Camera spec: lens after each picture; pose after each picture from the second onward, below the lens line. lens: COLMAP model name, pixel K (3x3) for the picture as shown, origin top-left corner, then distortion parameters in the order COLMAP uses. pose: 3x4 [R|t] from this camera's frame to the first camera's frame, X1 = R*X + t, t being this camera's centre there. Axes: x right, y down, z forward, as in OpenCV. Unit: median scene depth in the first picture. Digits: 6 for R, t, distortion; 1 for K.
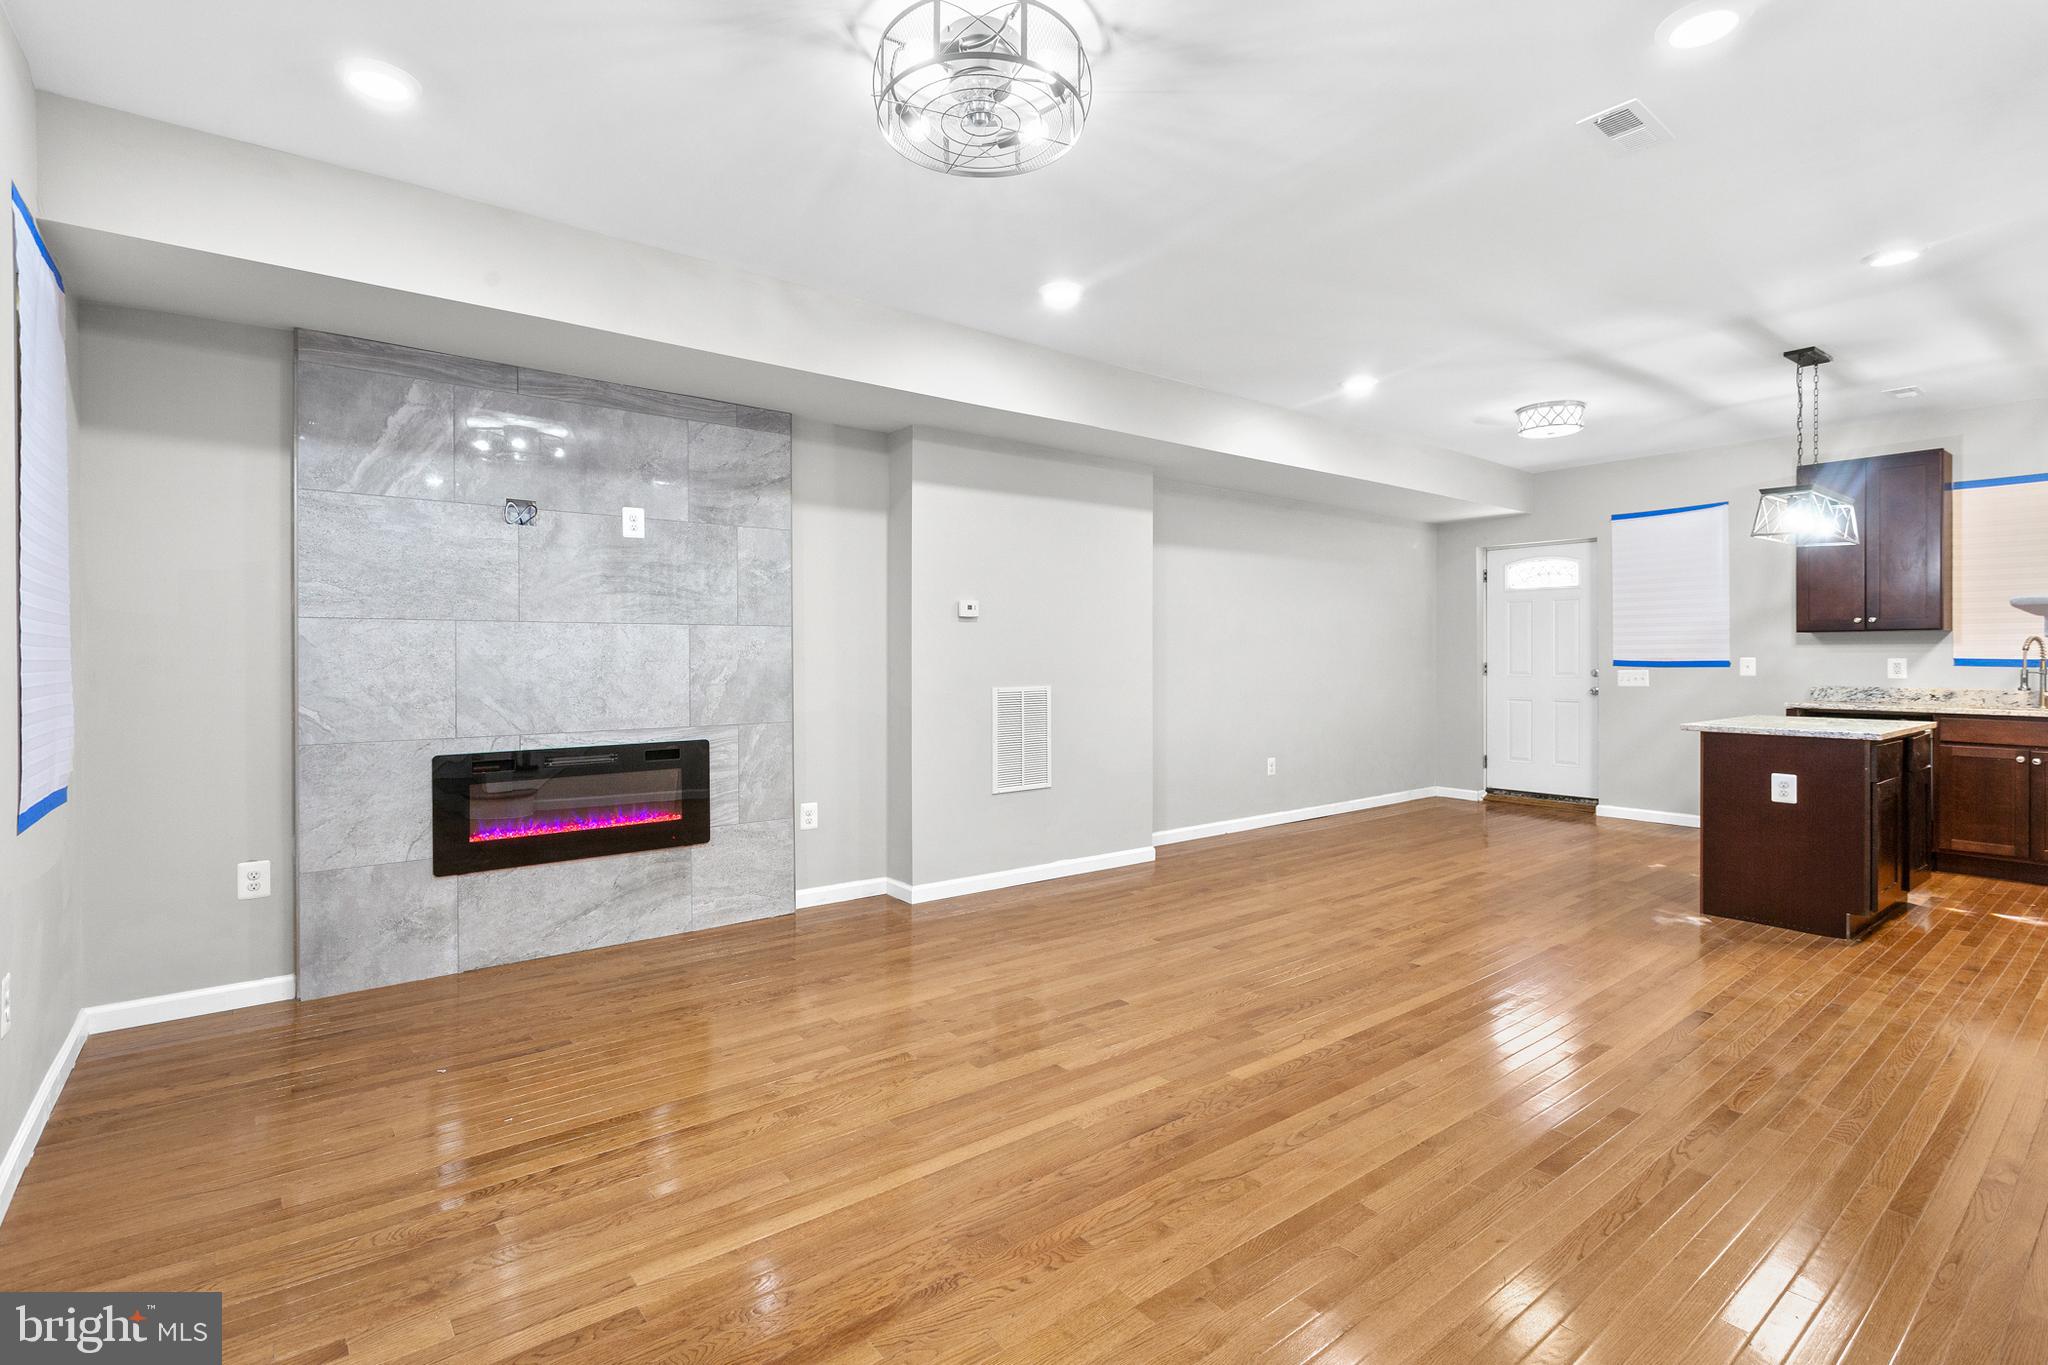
lens RADIAL K [[988.7, 0, 1024.4], [0, 988.7, 659.9], [0, 0, 1]] dist [0.005939, 0.000300]
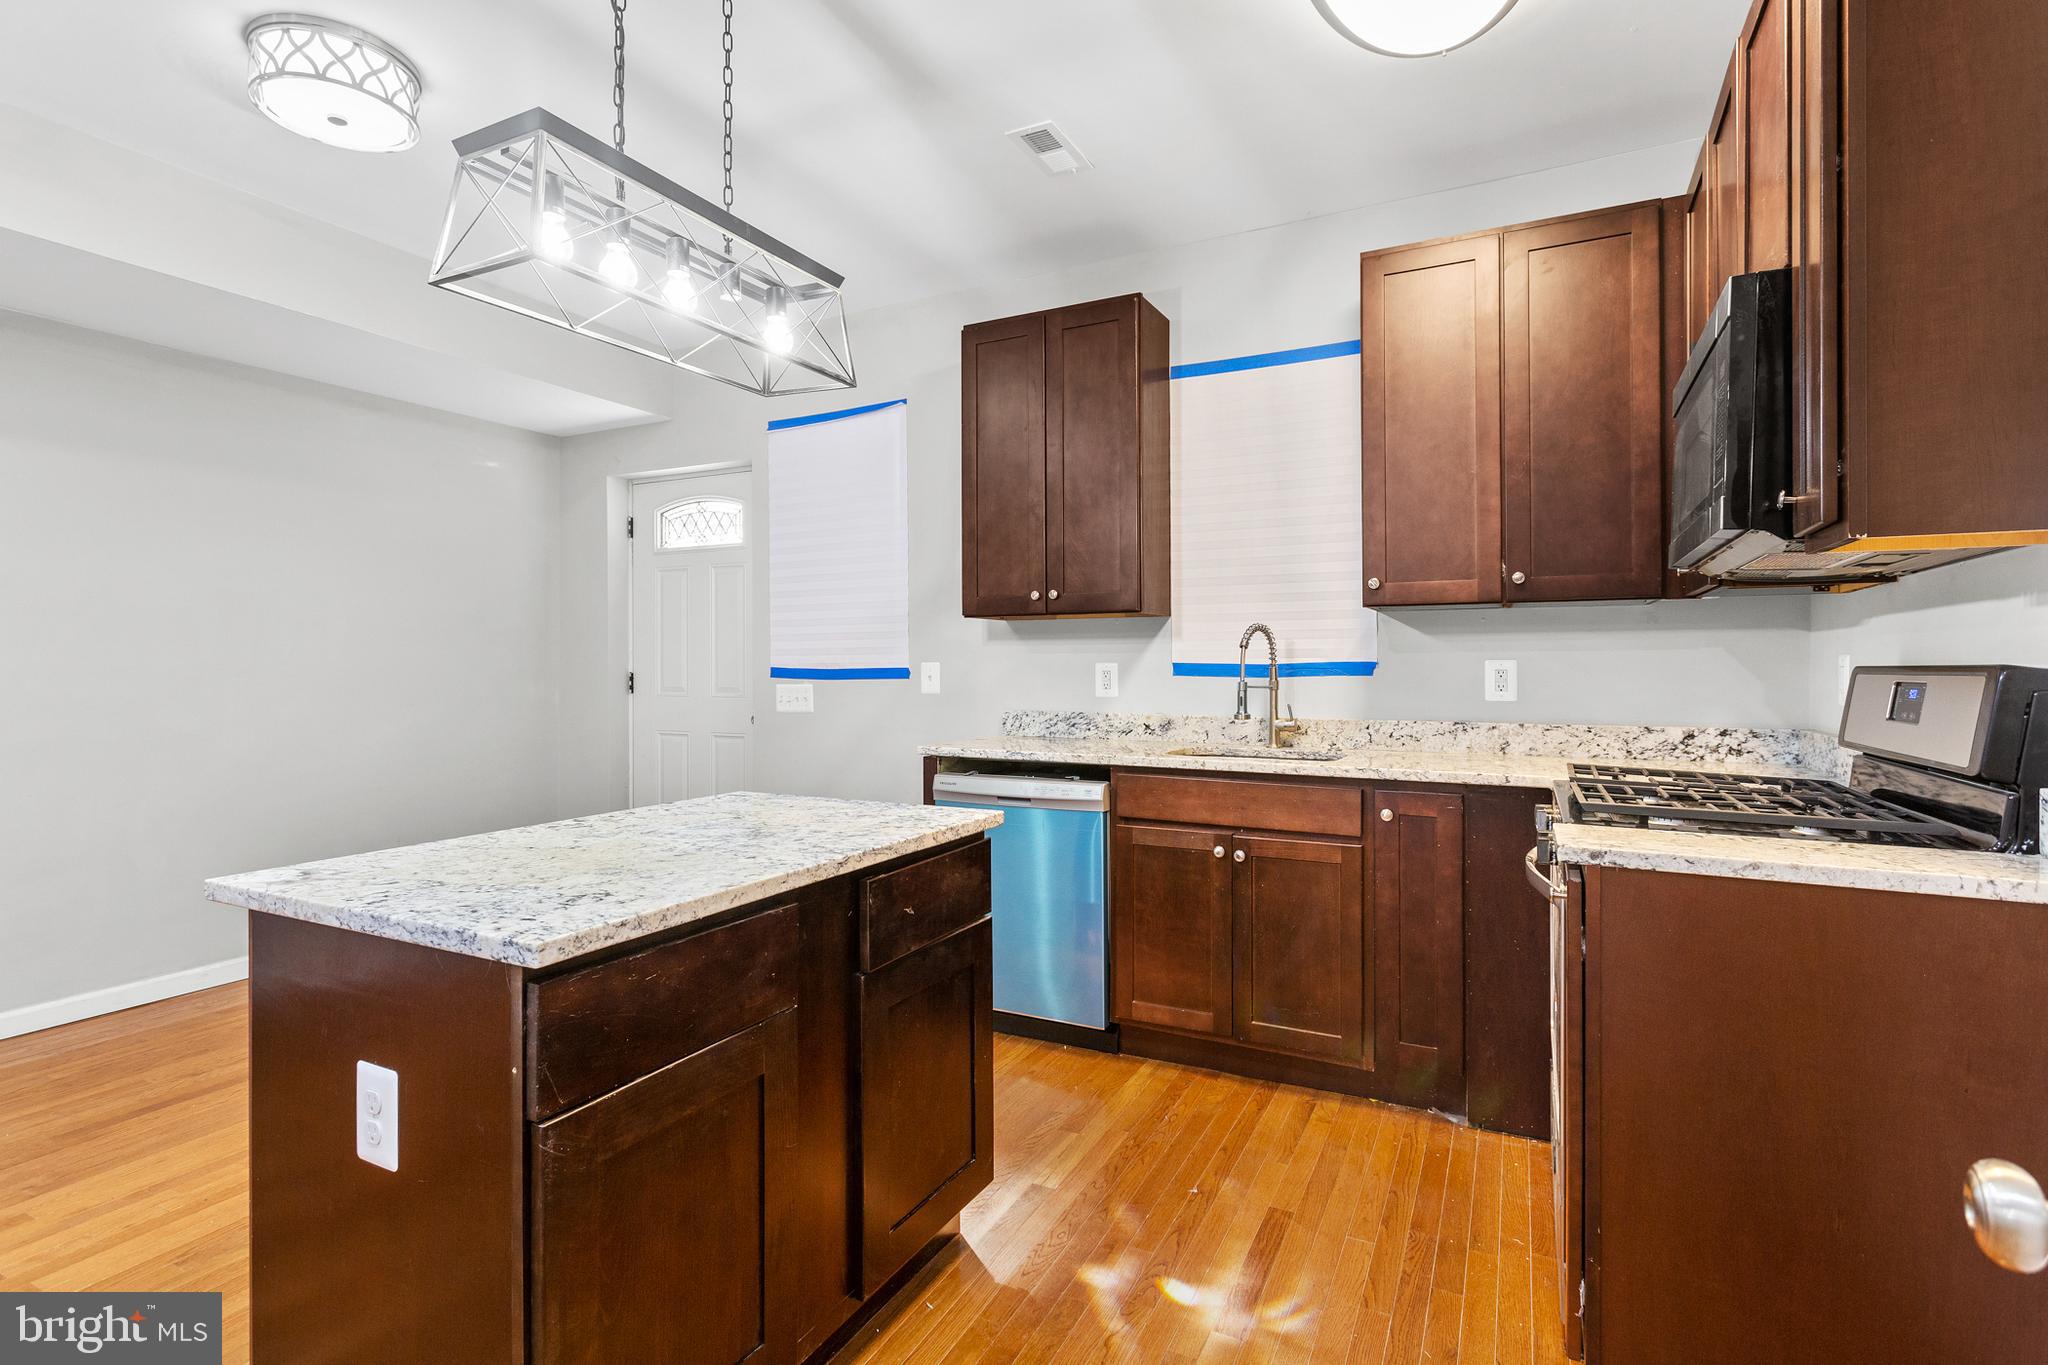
lens RADIAL K [[988.7, 0, 1023.5], [0, 988.7, 667.2], [0, 0, 1]] dist [0.005939, 0.000300]
pose [[0.913793, -0.003157, 0.406168, 0.716009], [0.003220, 0.999995, 0.000528, 0.000527], [-0.406168, 0.000826, 0.913798, 0.578707]]
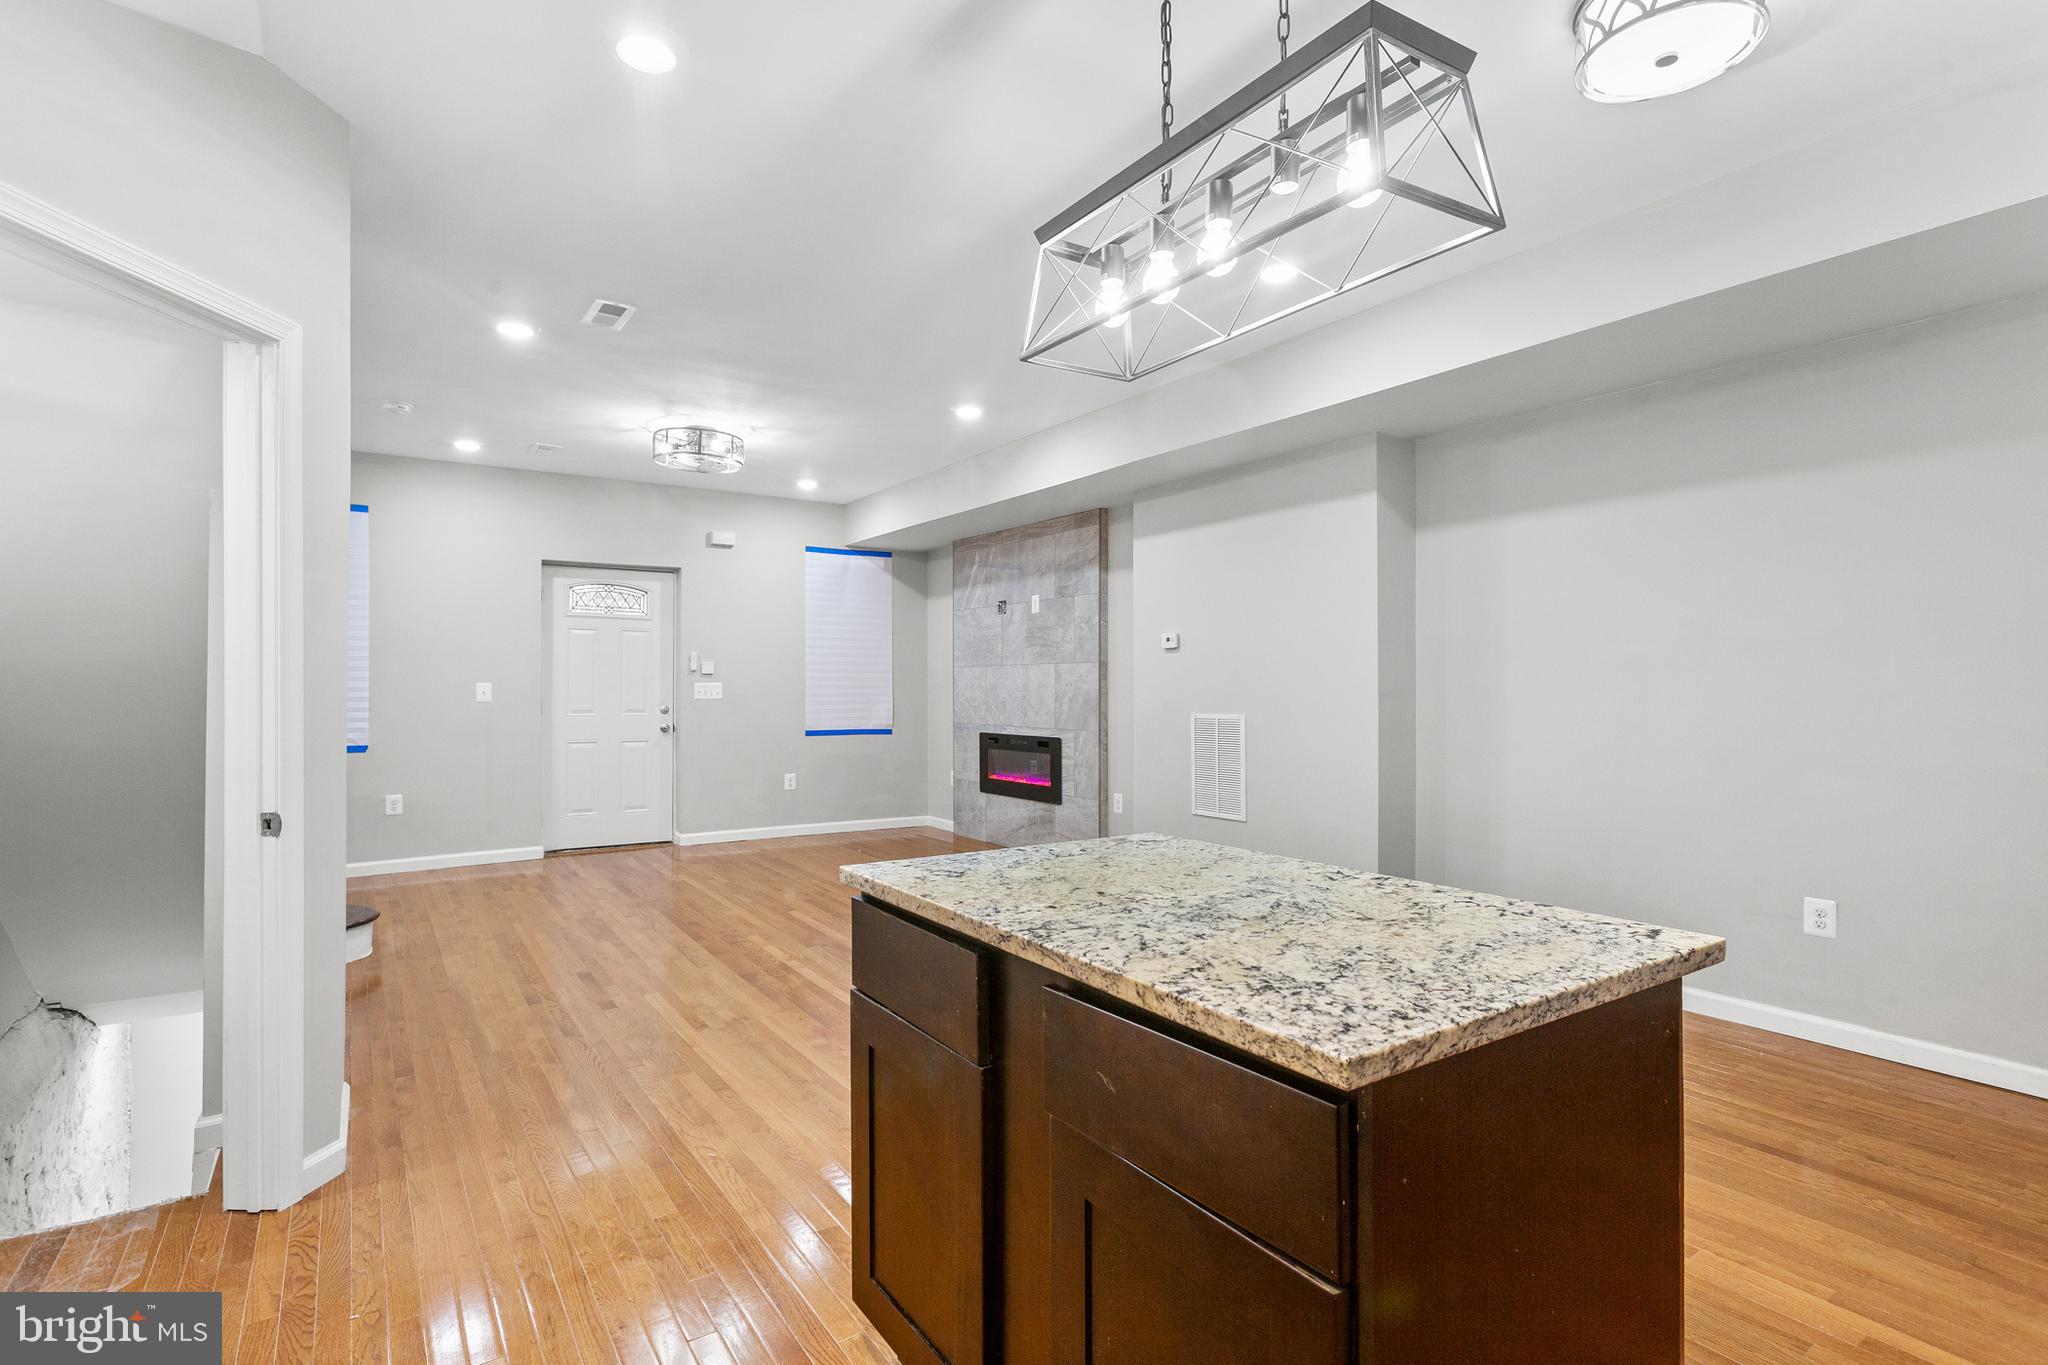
lens RADIAL K [[988.7, 0, 1015.8], [0, 988.7, 713.7], [0, 0, 1]] dist [0.005939, 0.000300]
pose [[-0.091945, 0.029411, -0.995330, 1.037058], [-0.002871, 0.999552, 0.029801, -0.002503], [0.995760, 0.005598, -0.091819, 0.909089]]
